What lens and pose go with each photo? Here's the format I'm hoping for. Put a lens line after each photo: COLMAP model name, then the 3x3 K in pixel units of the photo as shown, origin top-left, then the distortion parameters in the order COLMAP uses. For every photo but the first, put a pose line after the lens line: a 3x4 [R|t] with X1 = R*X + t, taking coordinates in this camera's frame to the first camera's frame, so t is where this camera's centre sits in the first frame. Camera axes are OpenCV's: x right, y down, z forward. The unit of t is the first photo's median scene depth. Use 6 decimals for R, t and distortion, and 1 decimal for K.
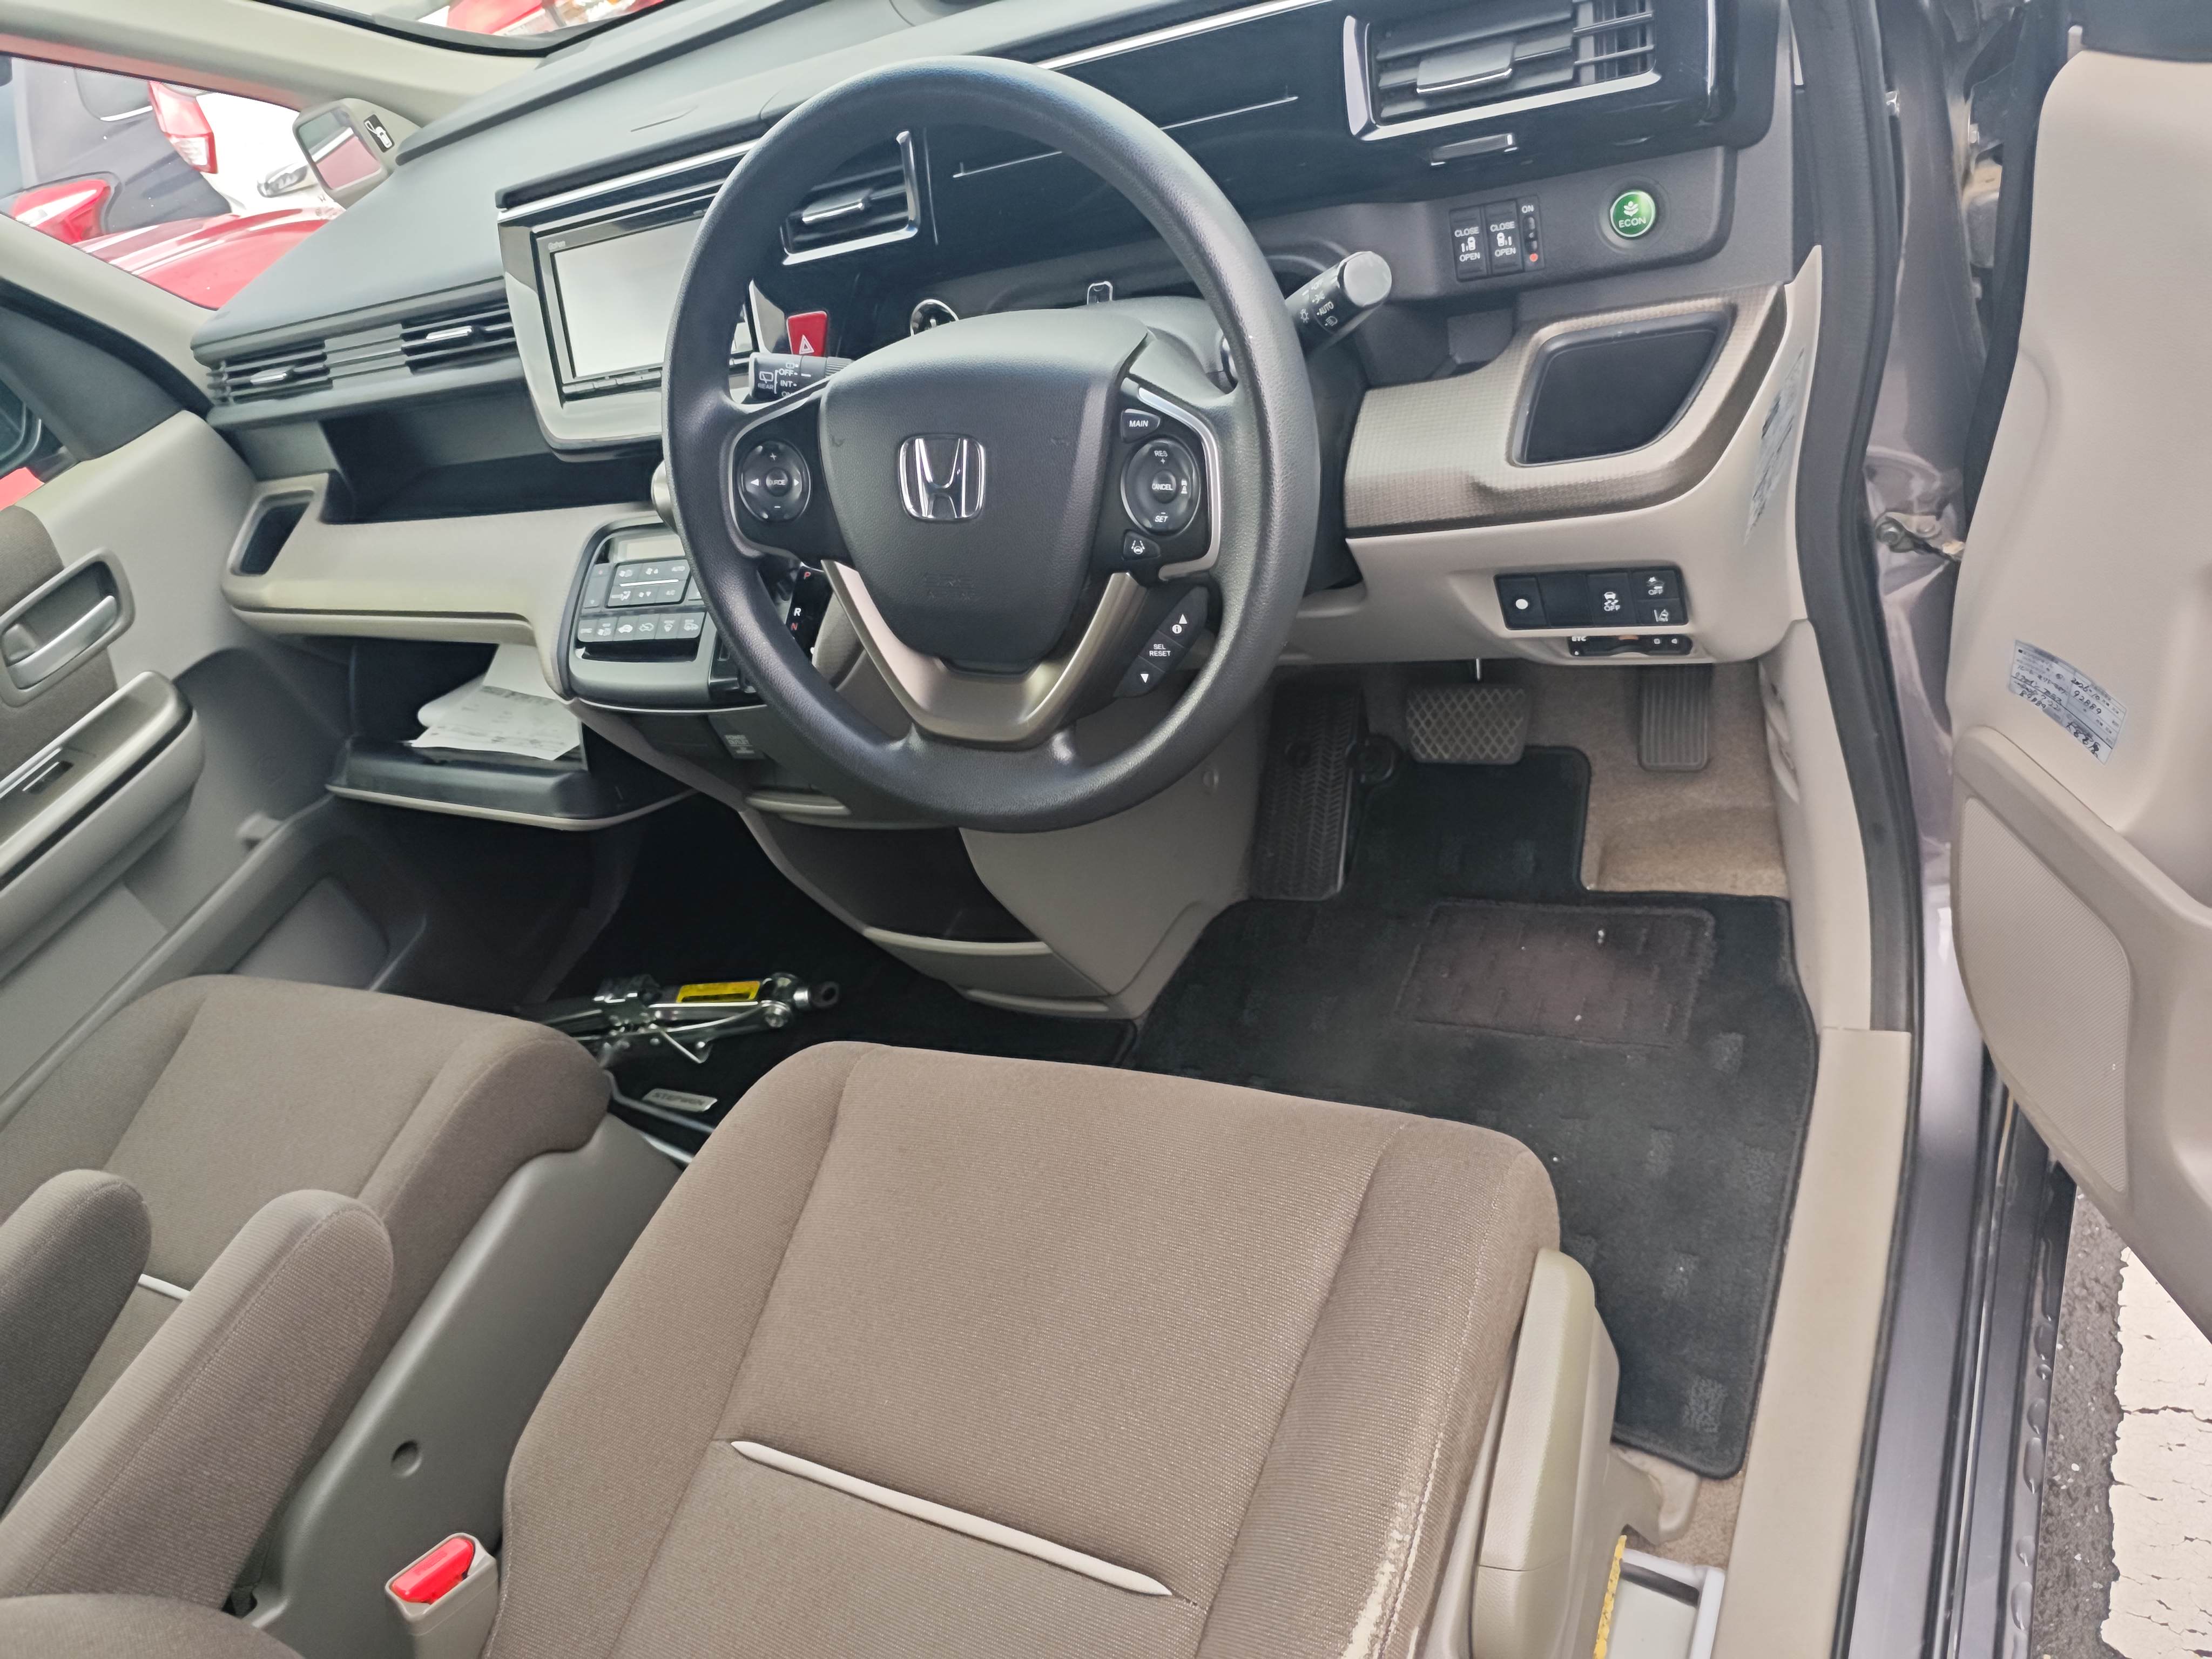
lens RADIAL K [[1633.0, 0, 1111.6], [0, 1633.0, 836.7], [0, 0, 1]] dist [0.040162, -0.044832]
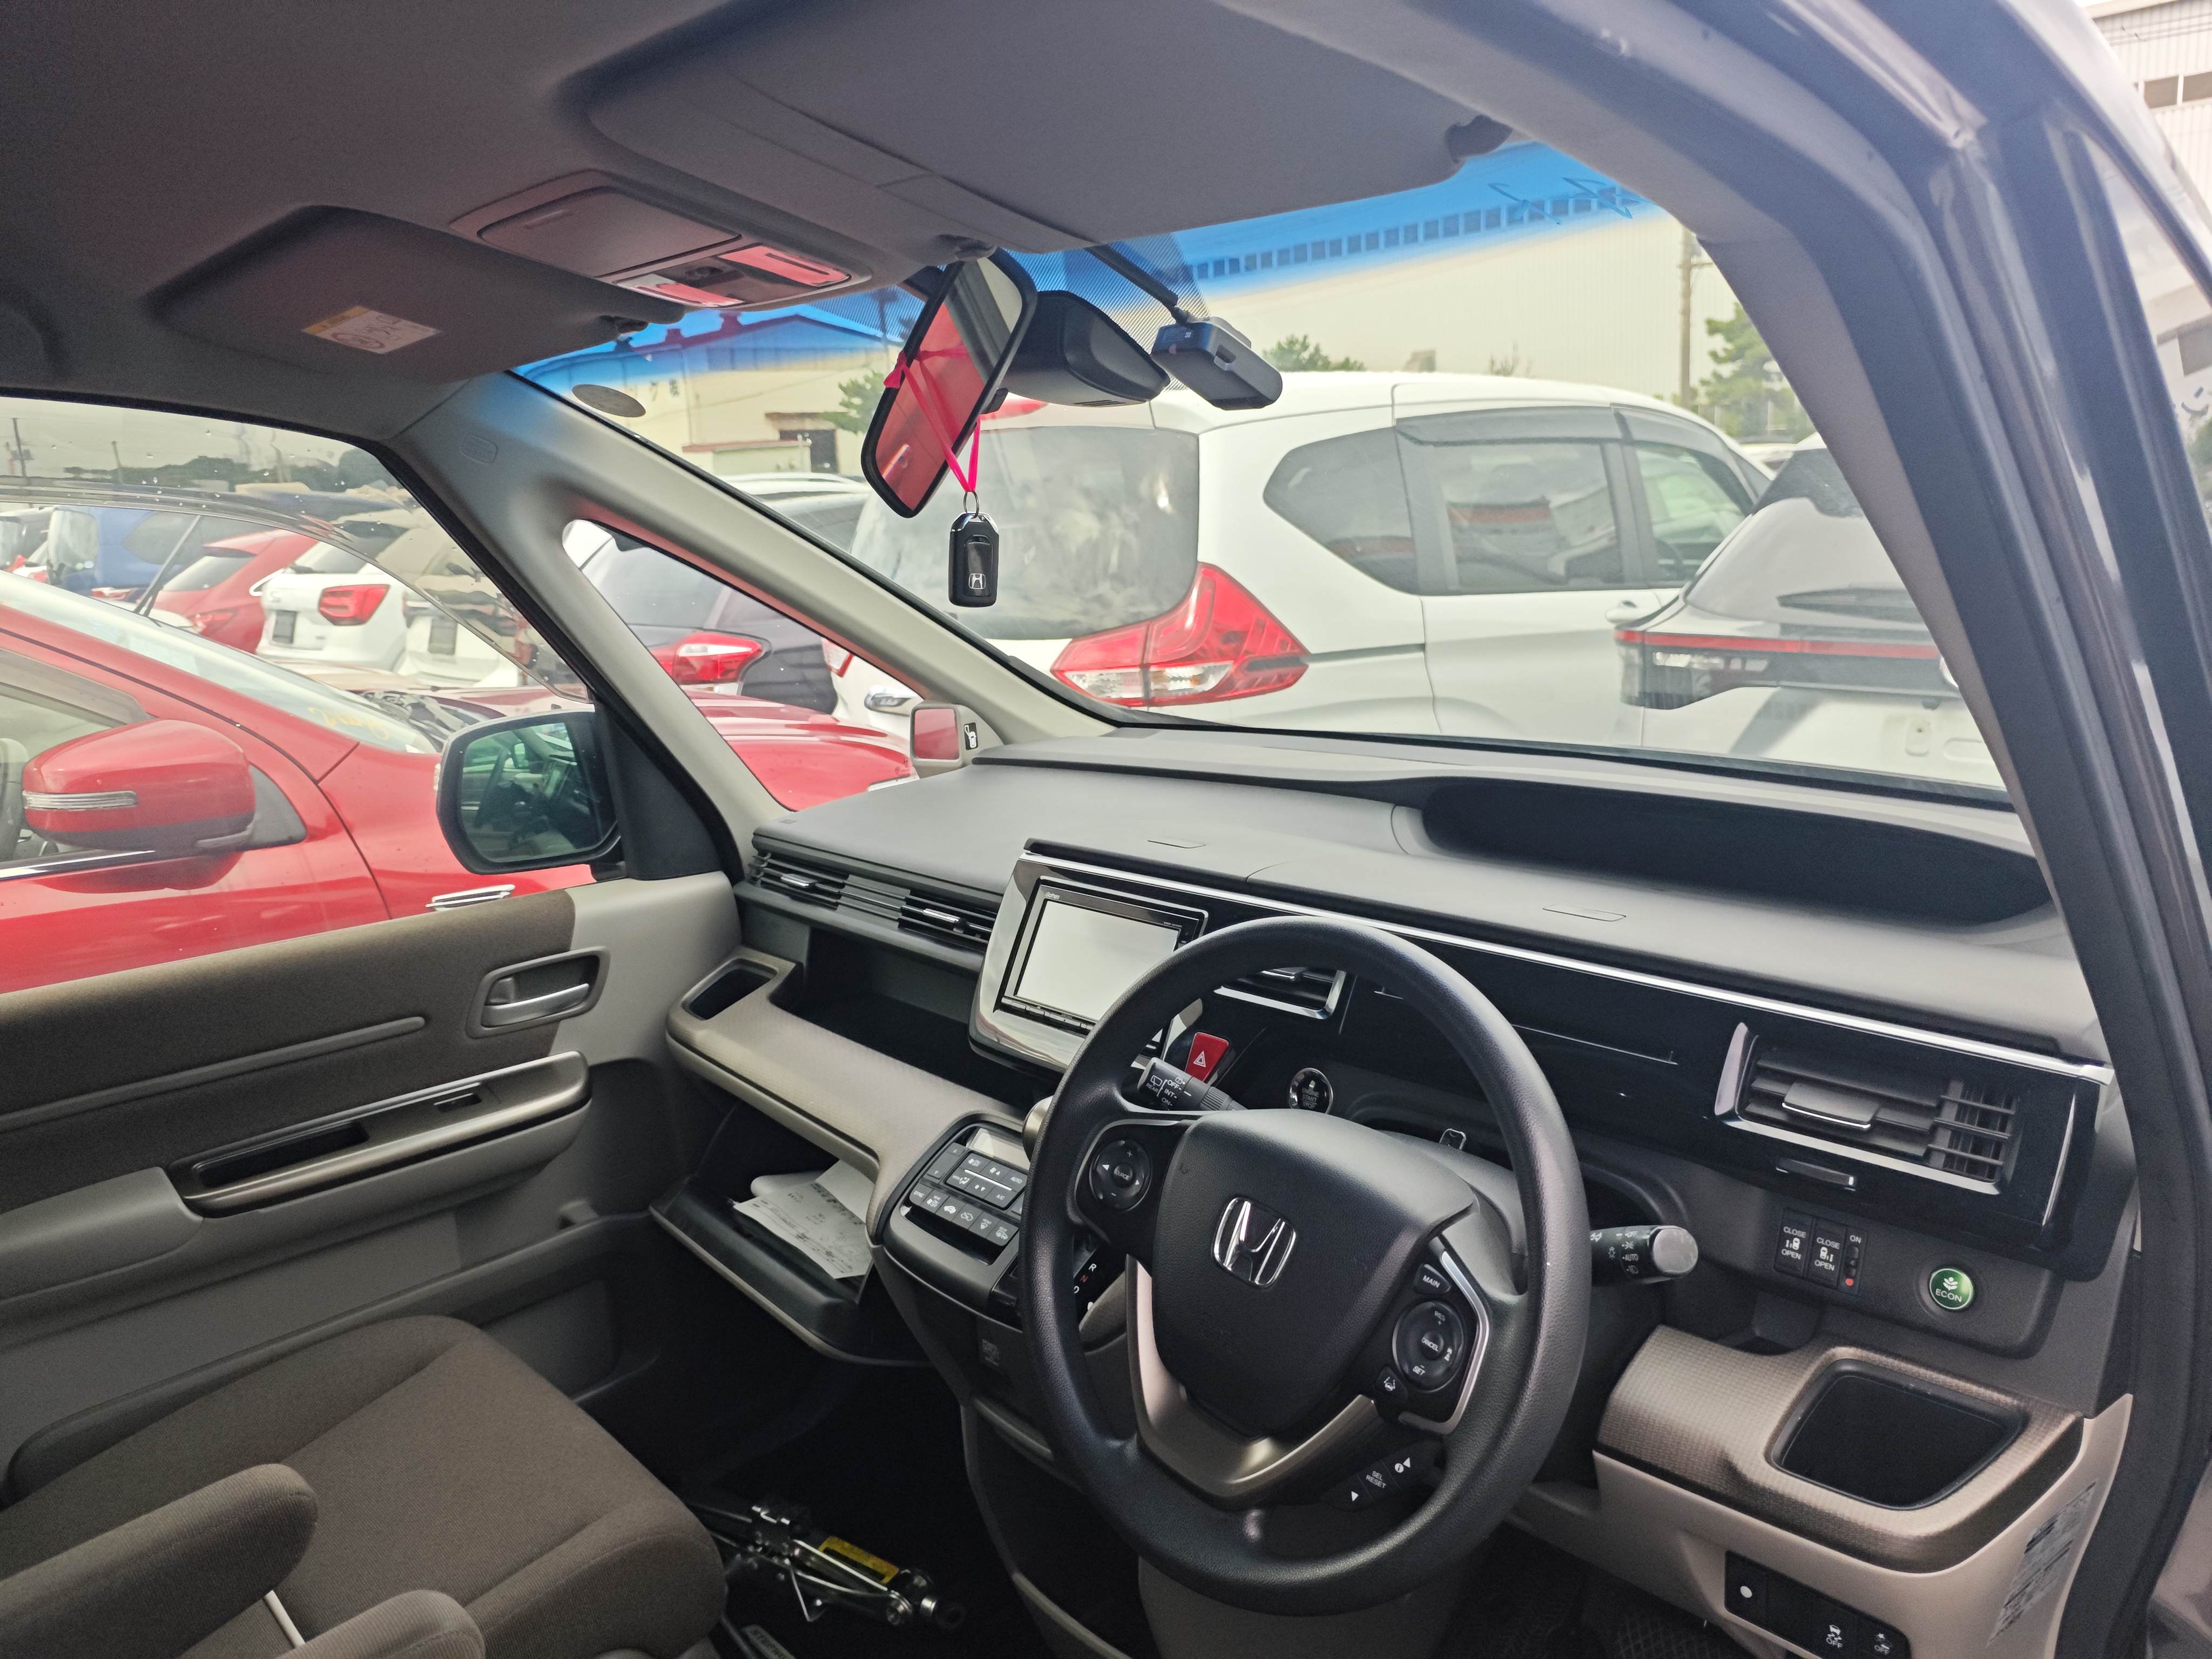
lens RADIAL K [[1628.7, 0, 1147.4], [0, 1628.7, 831.3], [0, 0, 1]] dist [0.047909, -0.054865]
pose [[0.896227, 0.366447, -0.249987, 0.007242], [-0.433988, 0.840973, -0.323138, -0.051051], [0.091820, 0.398096, 0.912737, -0.119003]]
